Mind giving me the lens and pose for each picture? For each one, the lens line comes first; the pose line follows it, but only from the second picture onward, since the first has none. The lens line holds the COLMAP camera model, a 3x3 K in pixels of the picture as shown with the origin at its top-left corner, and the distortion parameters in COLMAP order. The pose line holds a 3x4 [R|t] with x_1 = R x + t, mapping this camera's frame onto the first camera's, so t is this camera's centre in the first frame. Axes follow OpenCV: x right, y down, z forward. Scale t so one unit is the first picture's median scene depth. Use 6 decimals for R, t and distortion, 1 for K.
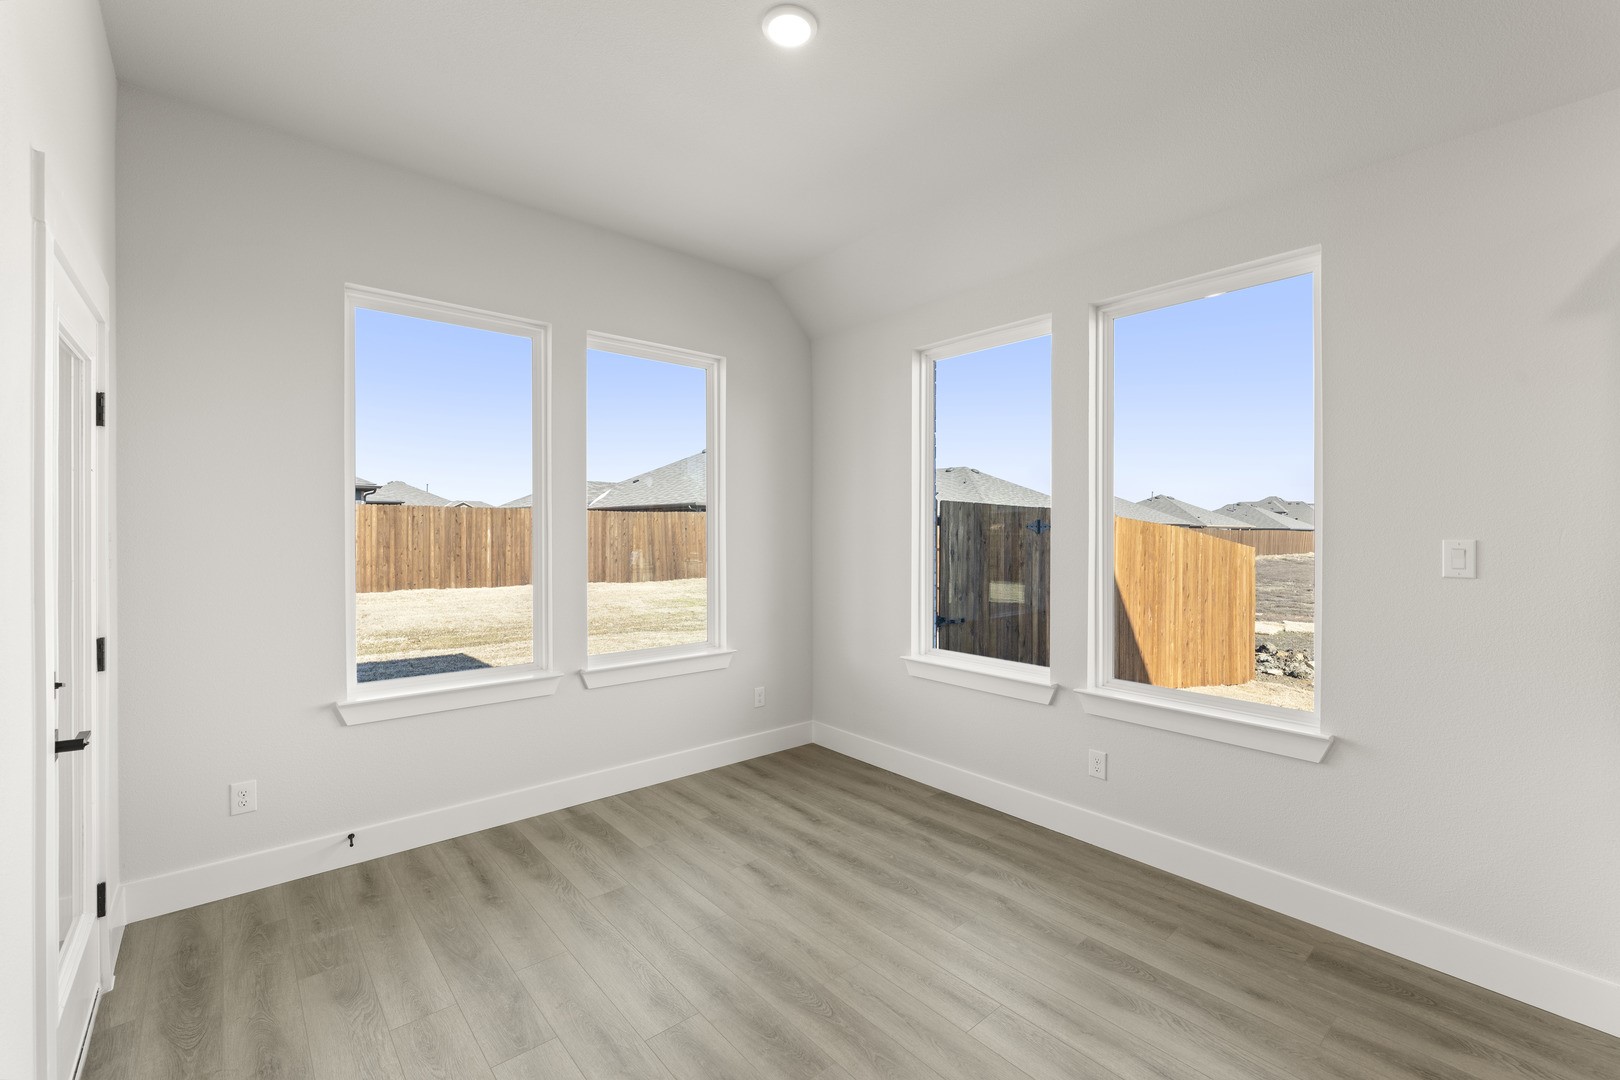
lens RADIAL K [[682.1, 0, 810.0], [0, 682.1, 540.0], [0, 0, 1]] dist [0.003392, 0.000765]
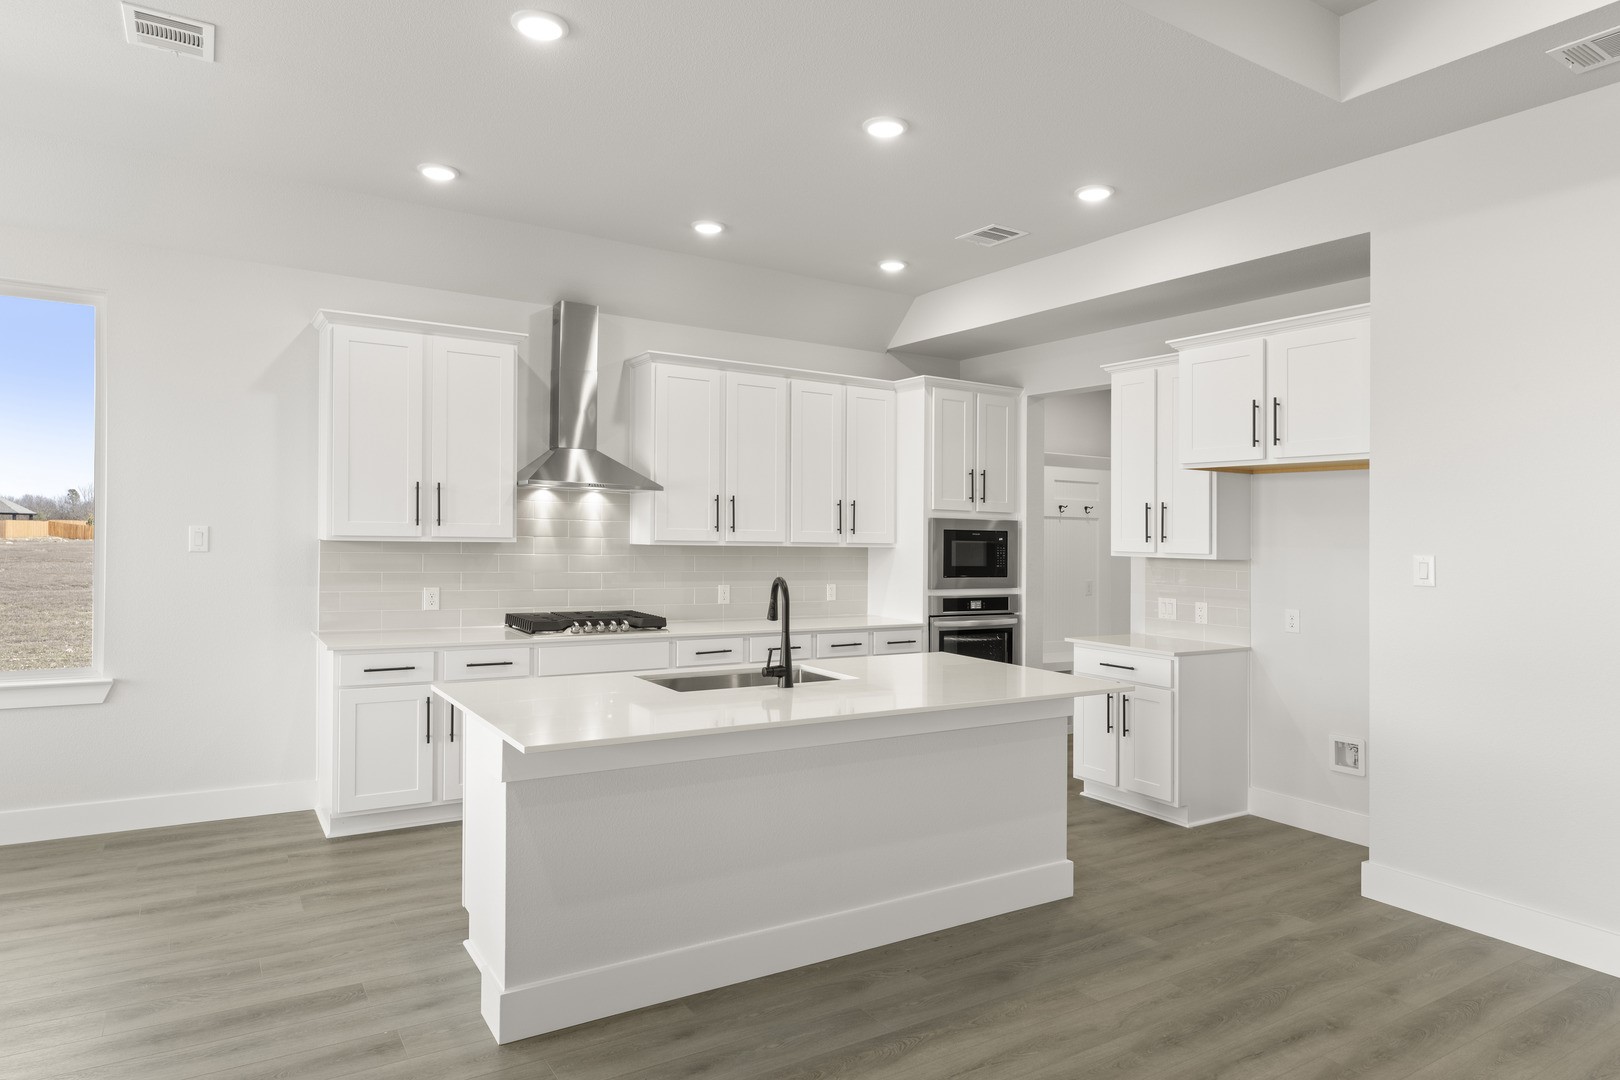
lens RADIAL K [[969.0, 0, 810.0], [0, 969.0, 540.0], [0, 0, 1]] dist [-0.004959, 0.000208]
pose [[0.141324, -0.007224, 0.989937, -0.837537], [-0.004934, 0.999956, 0.008002, 0.005812], [-0.989951, -0.006016, 0.141282, -0.543628]]
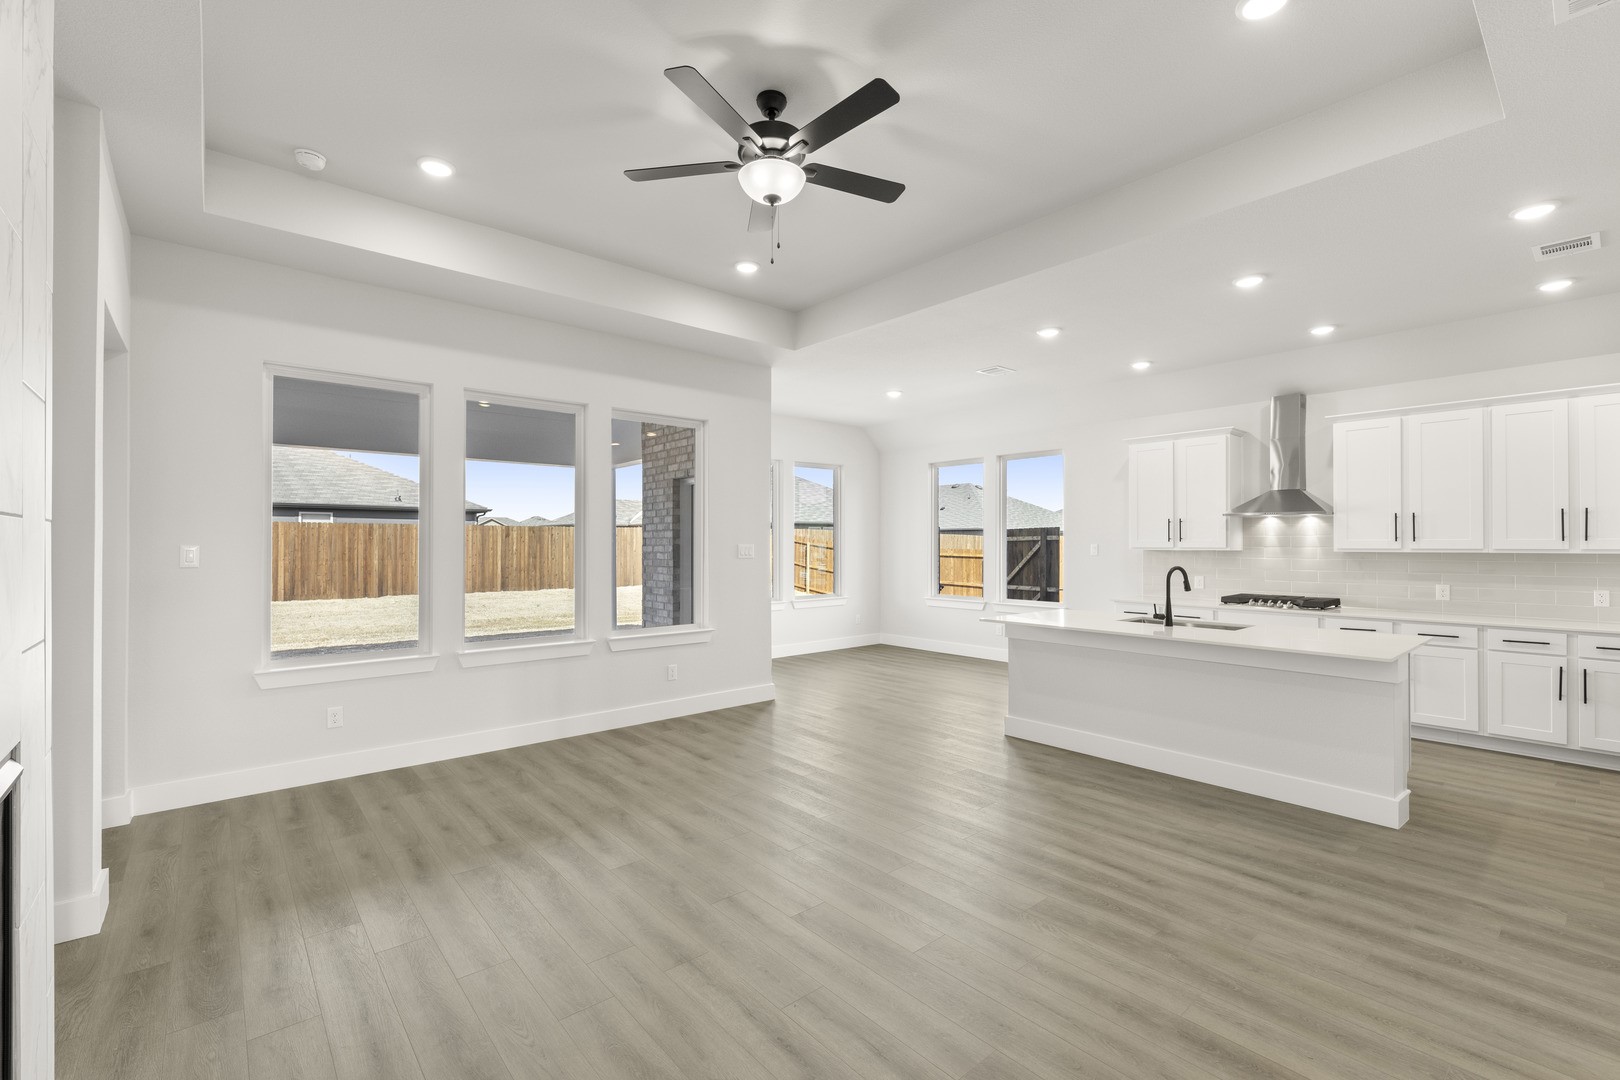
lens RADIAL K [[720.6, 0, 810.0], [0, 720.6, 540.0], [0, 0, 1]] dist [-0.001487, -0.000550]
pose [[0.999981, -0.006163, -0.000900, -0.392776], [0.006144, 0.999799, -0.019072, 0.033093], [0.001017, 0.019066, 0.999818, -2.250721]]
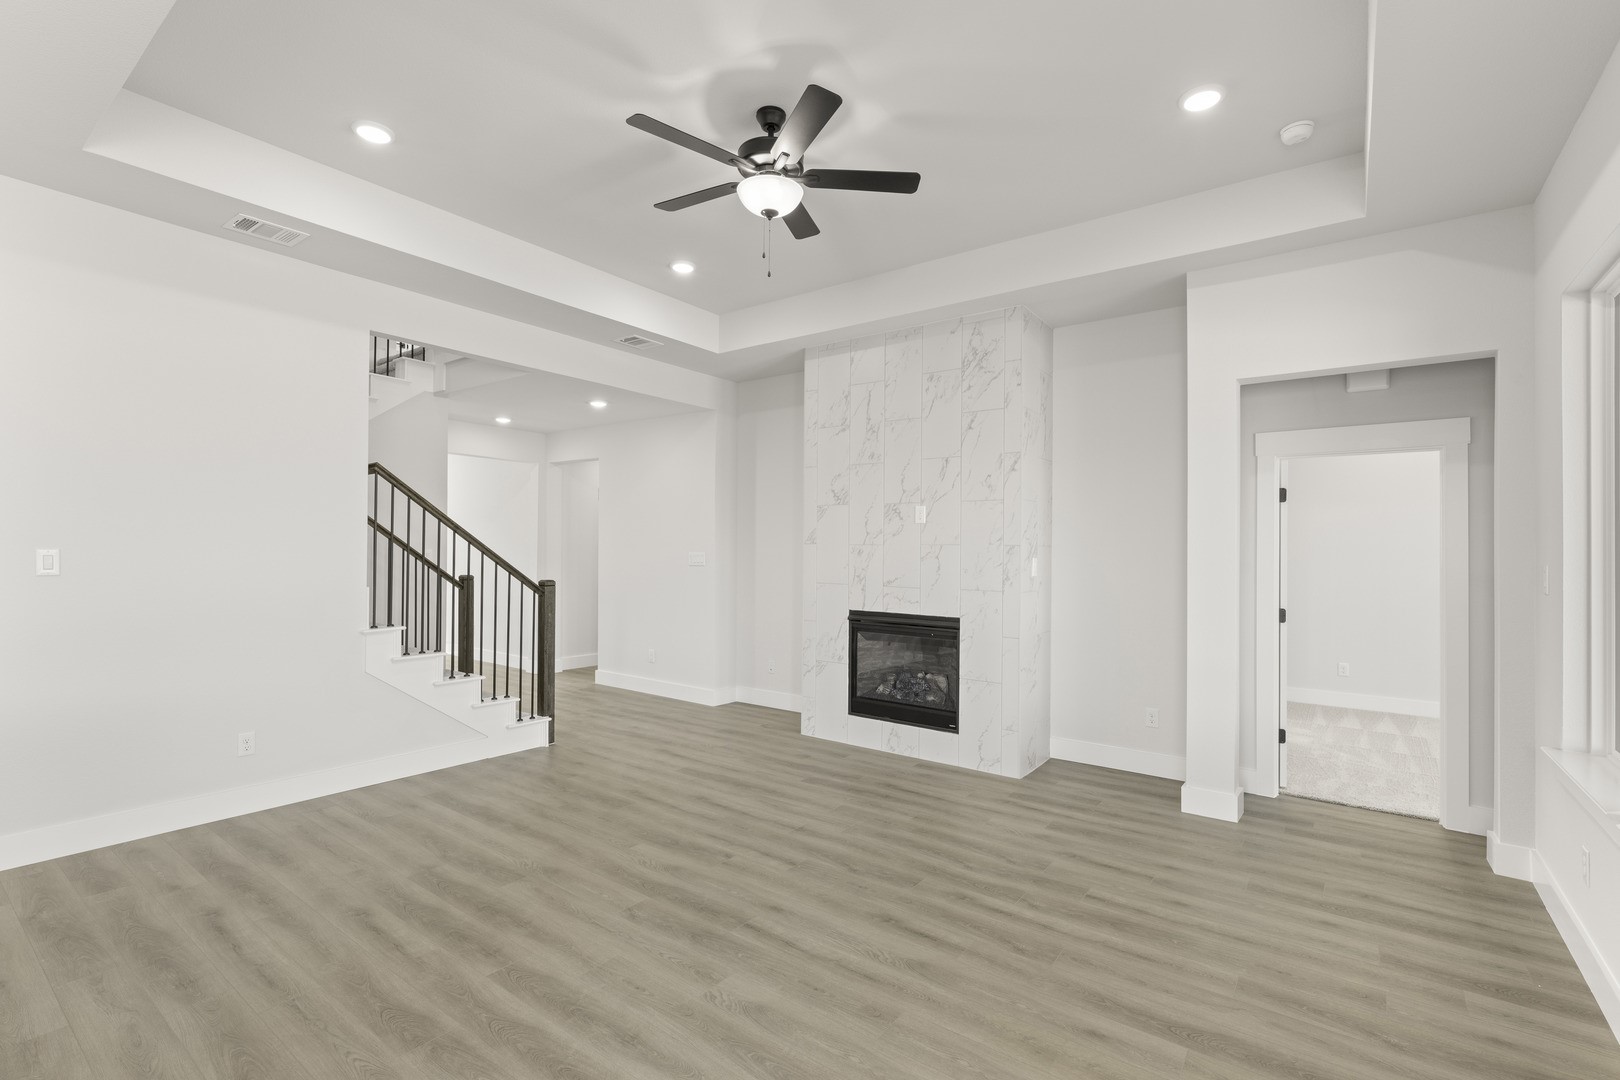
lens RADIAL K [[720.6, 0, 810.0], [0, 720.6, 540.0], [0, 0, 1]] dist [-0.001487, -0.000550]
pose [[-0.975520, -0.022105, -0.218798, -0.244058], [-0.022525, 0.999746, -0.000576, -0.013821], [0.218755, 0.004367, -0.975770, 0.327227]]
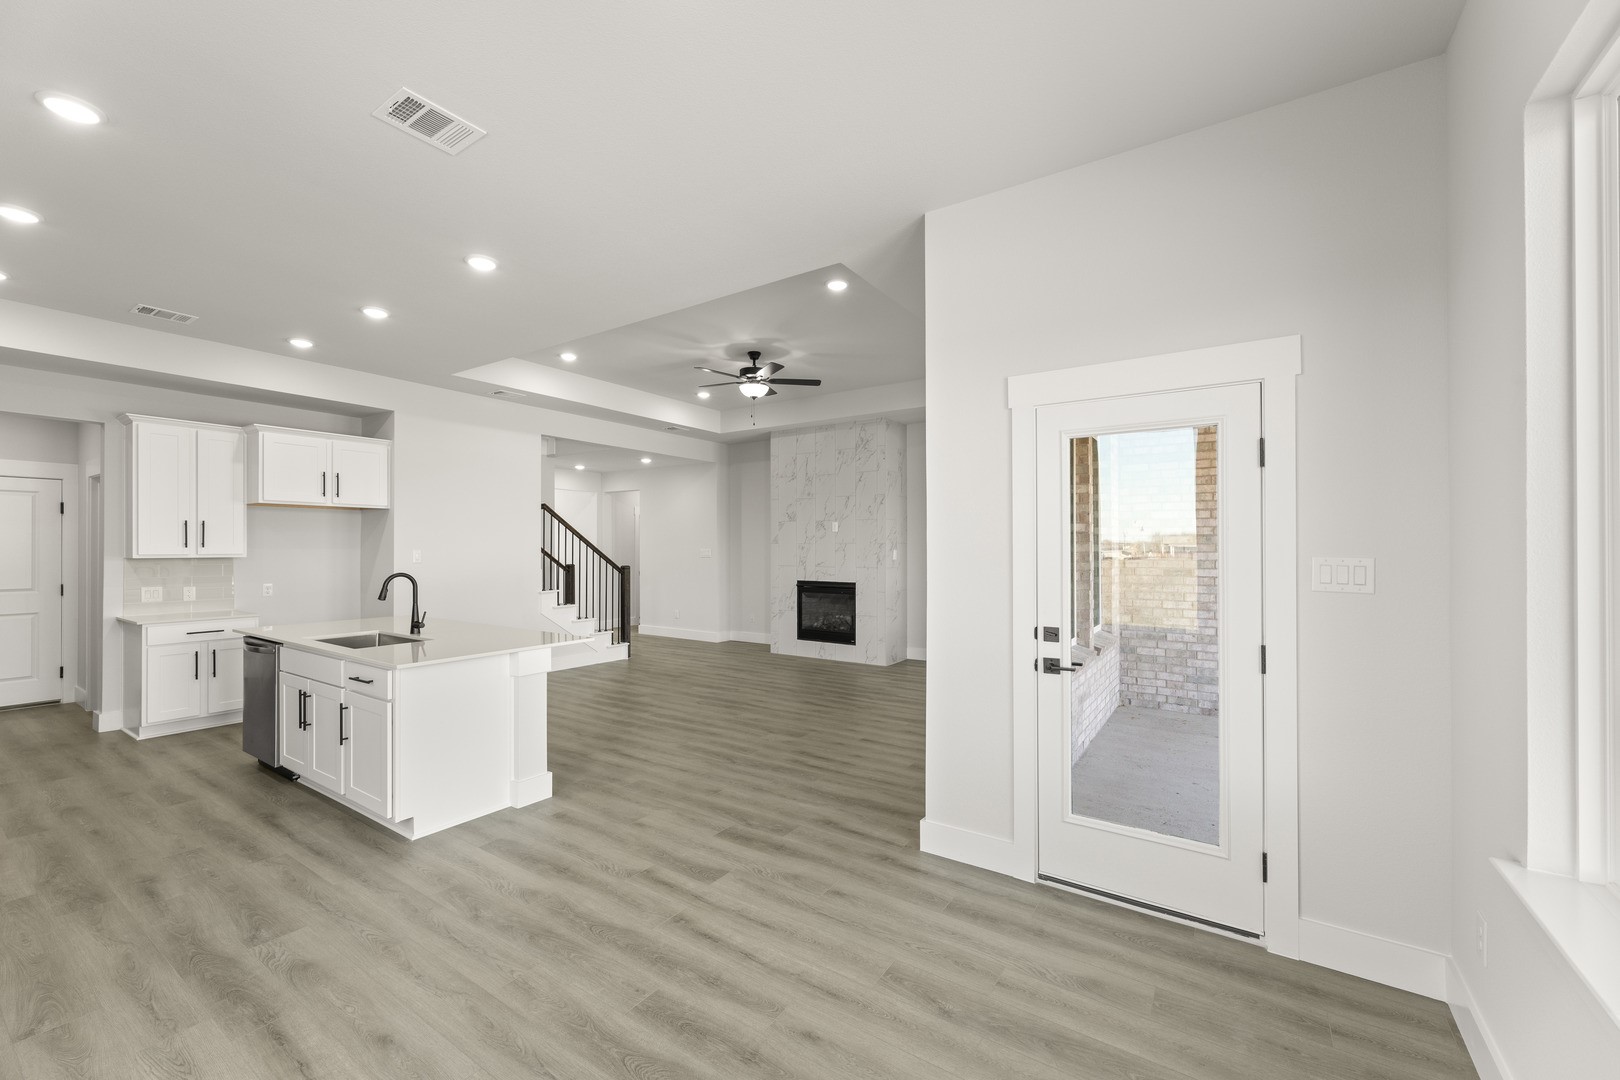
lens RADIAL K [[649.9, 0, 810.0], [0, 649.9, 540.0], [0, 0, 1]] dist [0.000089, -0.000040]
pose [[-0.963588, -0.011573, -0.267140, 0.028032], [-0.012277, 0.999924, 0.000964, -0.028394], [0.267109, 0.004209, -0.963657, 1.612122]]
